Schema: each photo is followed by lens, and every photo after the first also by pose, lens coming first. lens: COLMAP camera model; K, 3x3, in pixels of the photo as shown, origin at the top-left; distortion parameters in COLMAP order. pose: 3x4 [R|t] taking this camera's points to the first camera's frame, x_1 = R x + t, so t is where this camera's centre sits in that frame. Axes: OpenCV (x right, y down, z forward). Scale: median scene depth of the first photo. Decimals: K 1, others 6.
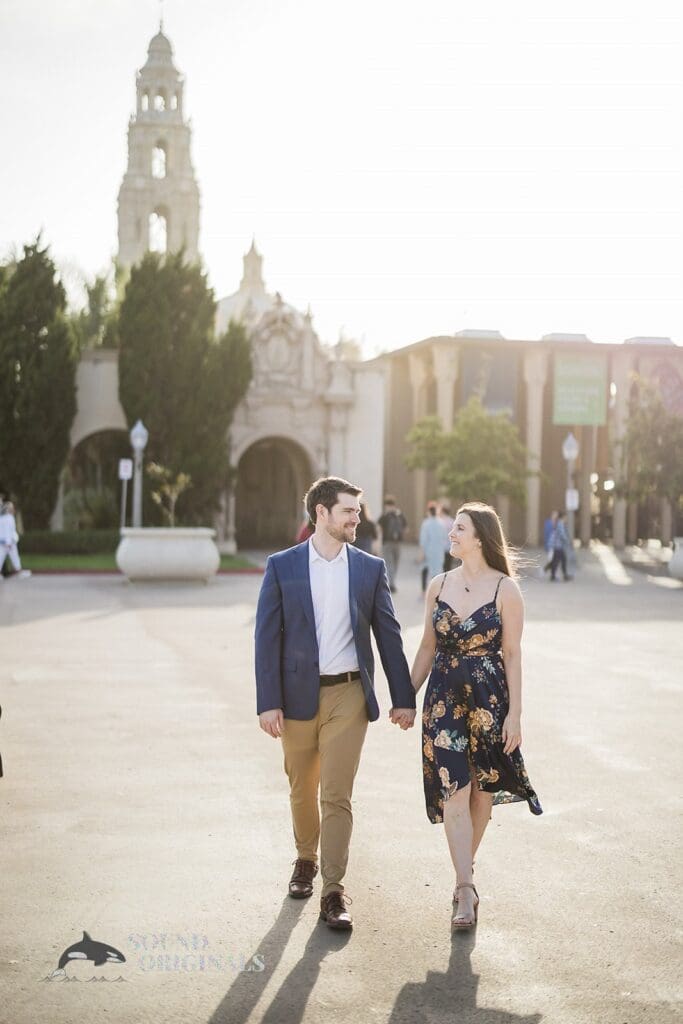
lens RADIAL K [[1106.7, 0, 341.5], [0, 1106.7, 512.0], [0, 0, 1]] dist [0.003391, 0.005766]
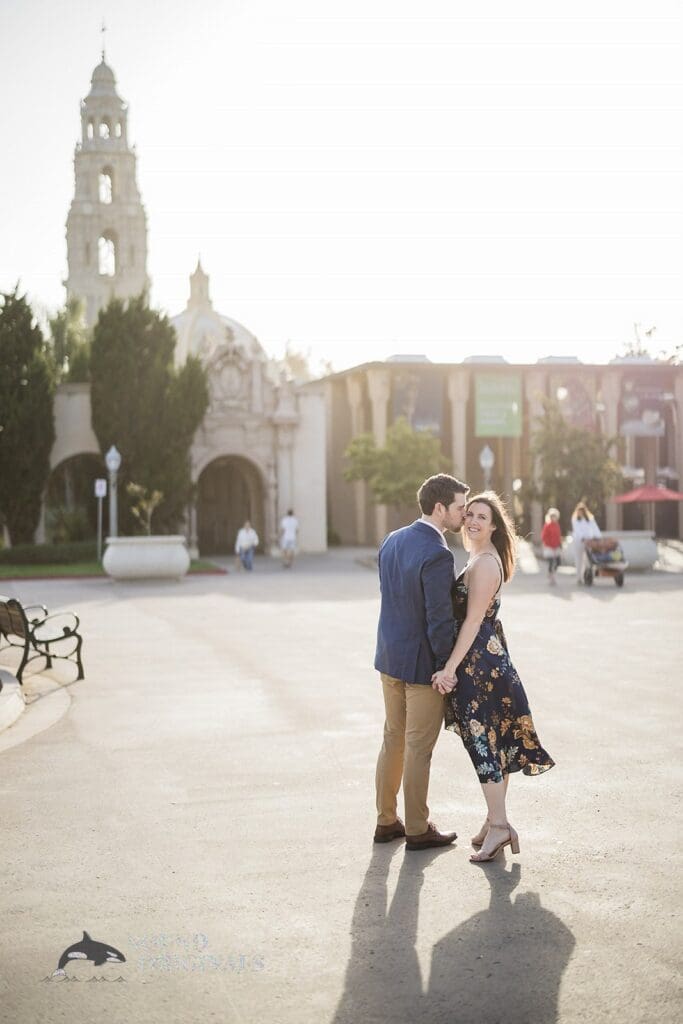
lens RADIAL K [[1106.7, 0, 341.5], [0, 1106.7, 512.0], [0, 0, 1]] dist [0.003391, 0.005766]
pose [[0.998588, -0.031157, 0.043021, 0.003515], [0.031516, 0.999474, -0.007686, 0.002446], [-0.042759, 0.009031, 0.999045, -0.136925]]
